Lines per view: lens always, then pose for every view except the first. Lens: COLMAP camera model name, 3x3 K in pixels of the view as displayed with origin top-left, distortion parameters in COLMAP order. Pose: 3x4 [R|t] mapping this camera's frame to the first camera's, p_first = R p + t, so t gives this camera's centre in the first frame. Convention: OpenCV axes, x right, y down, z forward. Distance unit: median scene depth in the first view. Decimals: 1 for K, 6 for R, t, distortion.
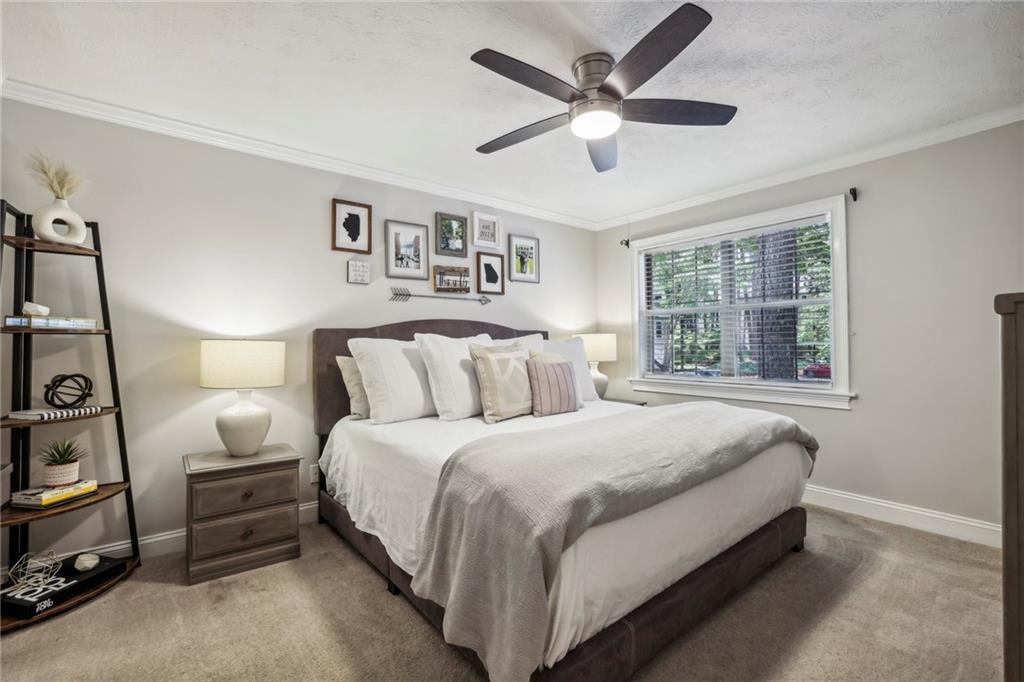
lens RADIAL K [[442.7, 0, 511.4], [0, 442.7, 335.3], [0, 0, 1]] dist [-0.042621, 0.014503]
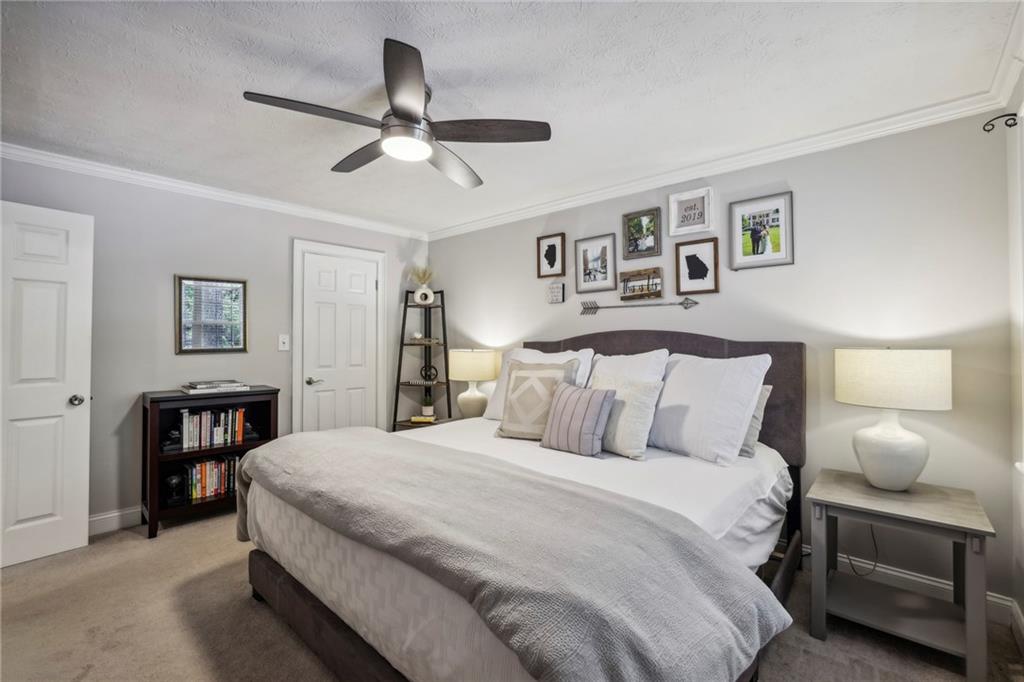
lens RADIAL K [[442.7, 0, 511.4], [0, 442.7, 335.3], [0, 0, 1]] dist [-0.042621, 0.014503]
pose [[0.171074, -0.011092, -0.985196, 0.688397], [0.007373, 0.999923, -0.009978, -0.018587], [0.985231, -0.005557, 0.171142, 0.600344]]
